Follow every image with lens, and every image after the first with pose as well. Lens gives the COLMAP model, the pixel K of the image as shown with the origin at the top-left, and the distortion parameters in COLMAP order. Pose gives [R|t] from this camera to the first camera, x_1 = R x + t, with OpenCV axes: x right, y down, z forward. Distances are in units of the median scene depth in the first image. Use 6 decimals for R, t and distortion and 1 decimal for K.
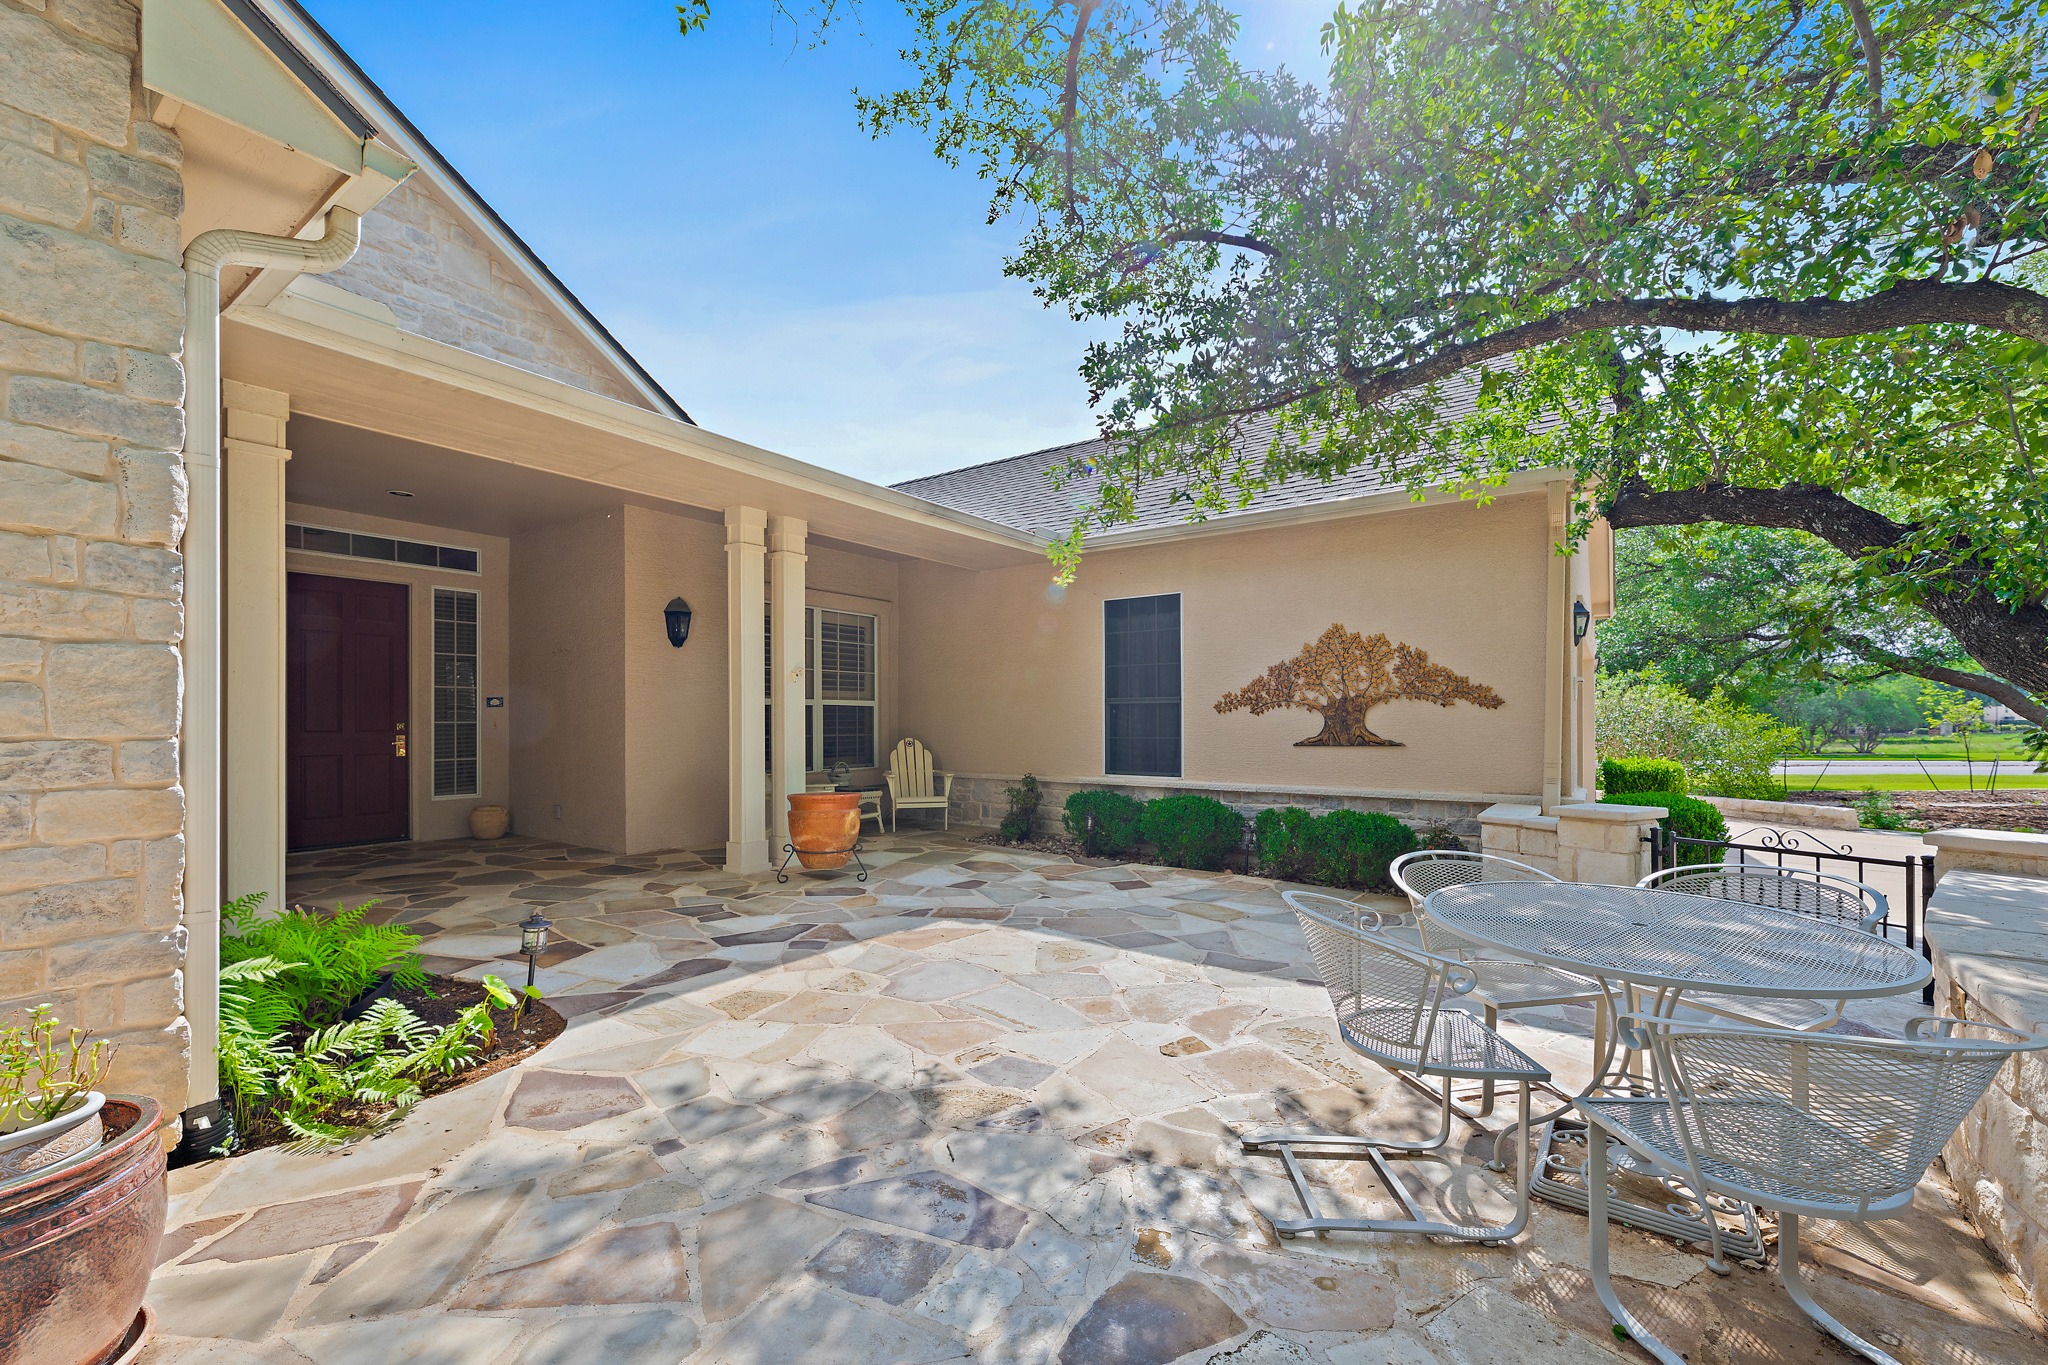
lens RADIAL K [[833.1, 0, 1022.3], [0, 833.1, 720.1], [0, 0, 1]] dist [0.001464, -0.000006]
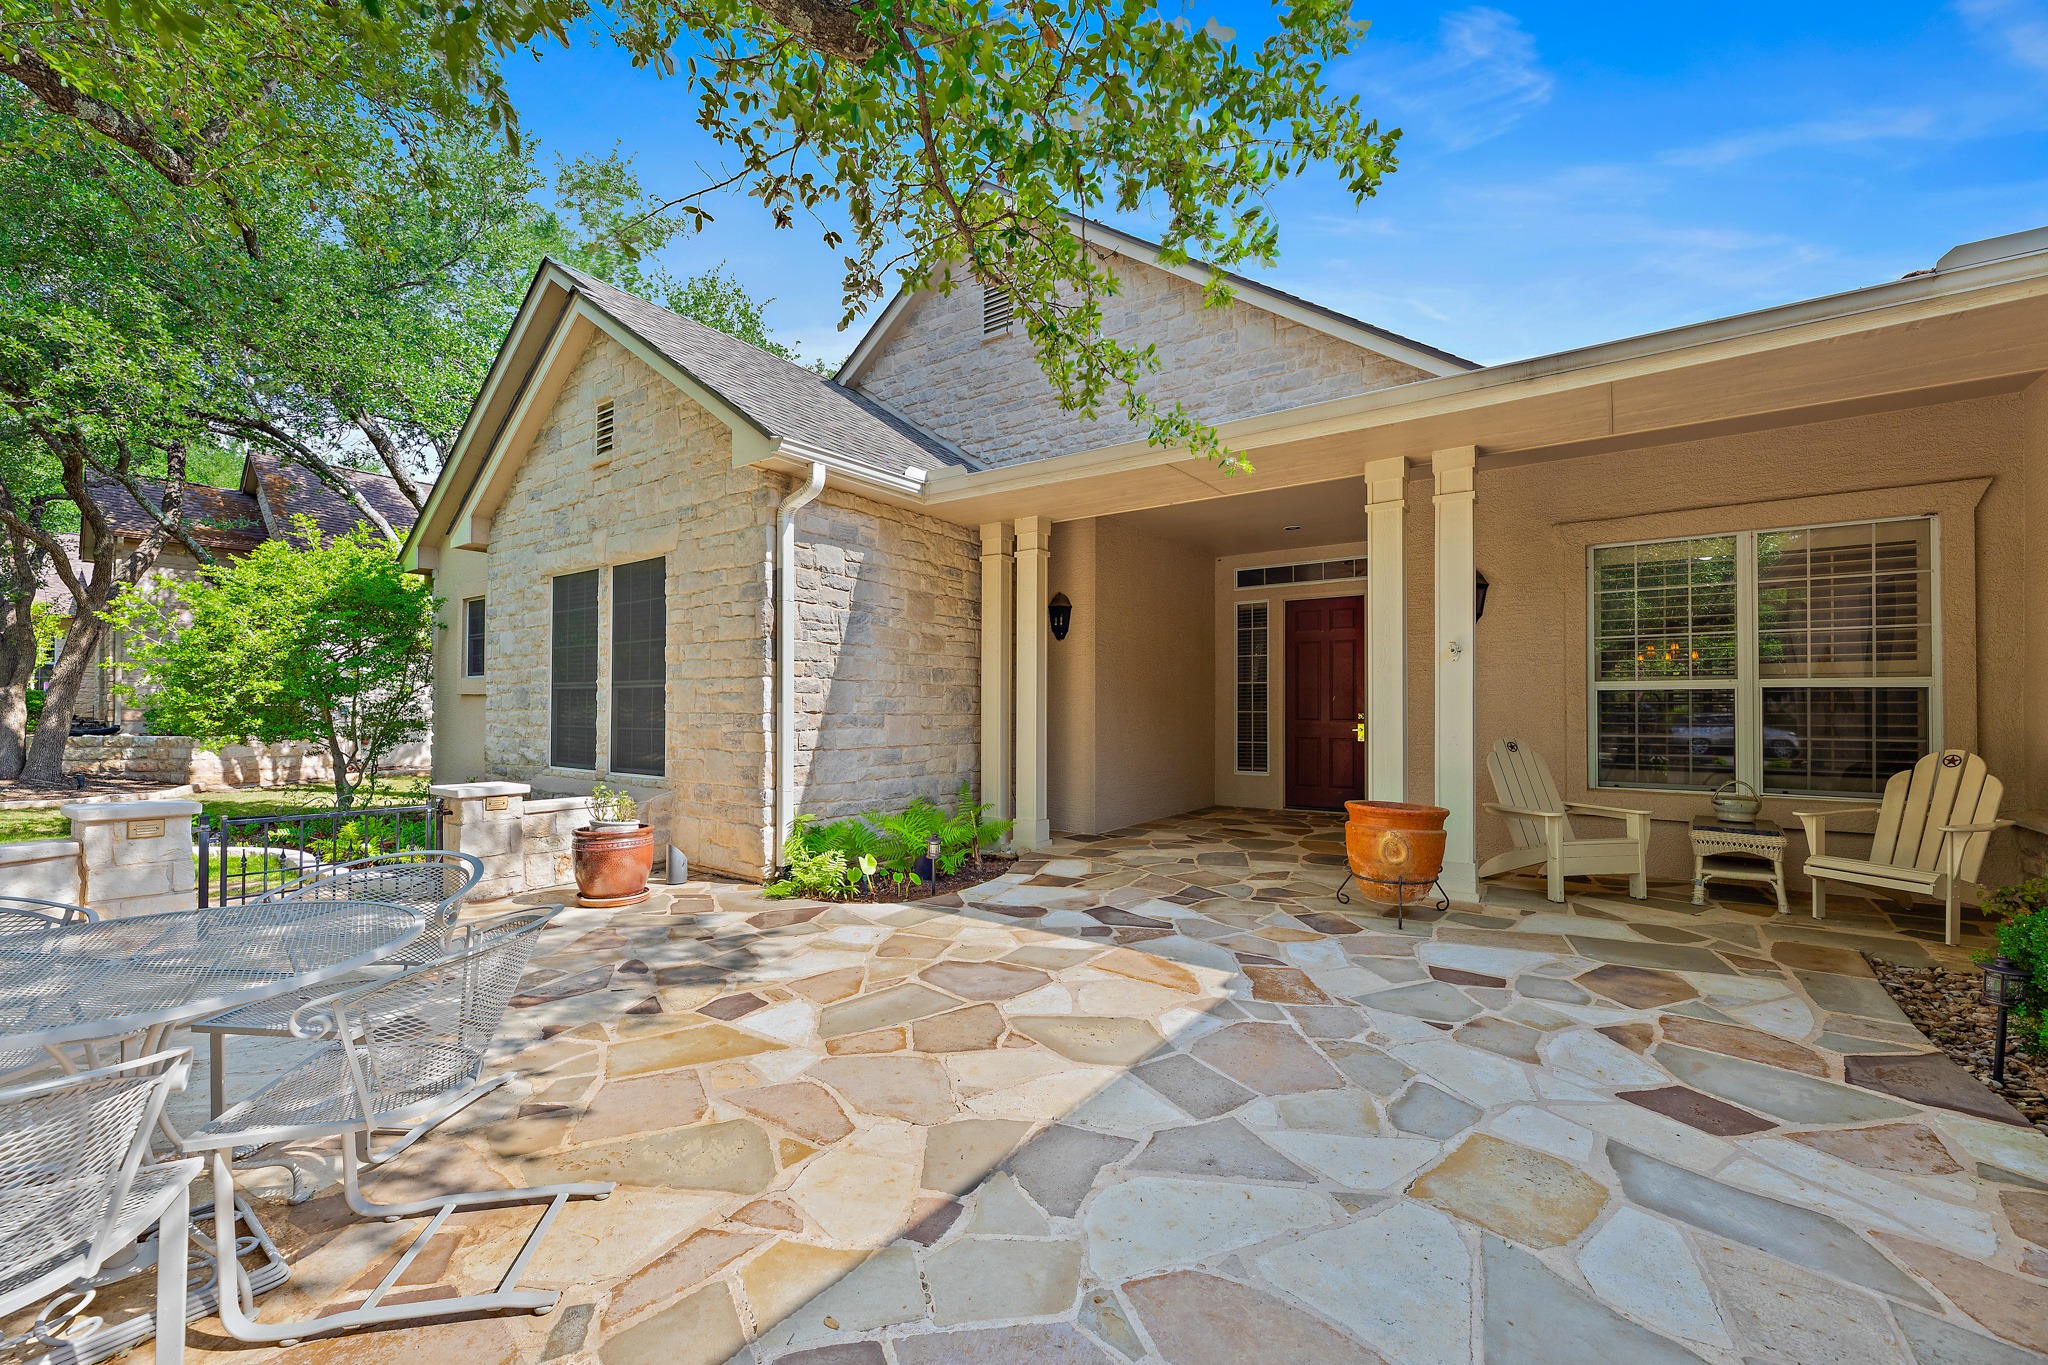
lens RADIAL K [[833.1, 0, 1022.3], [0, 833.1, 720.1], [0, 0, 1]] dist [0.001464, -0.000006]
pose [[-0.014738, 0.012355, -0.999815, 0.651424], [-0.006037, 0.999904, 0.012445, 0.002256], [0.999873, 0.006219, -0.014662, 0.804870]]
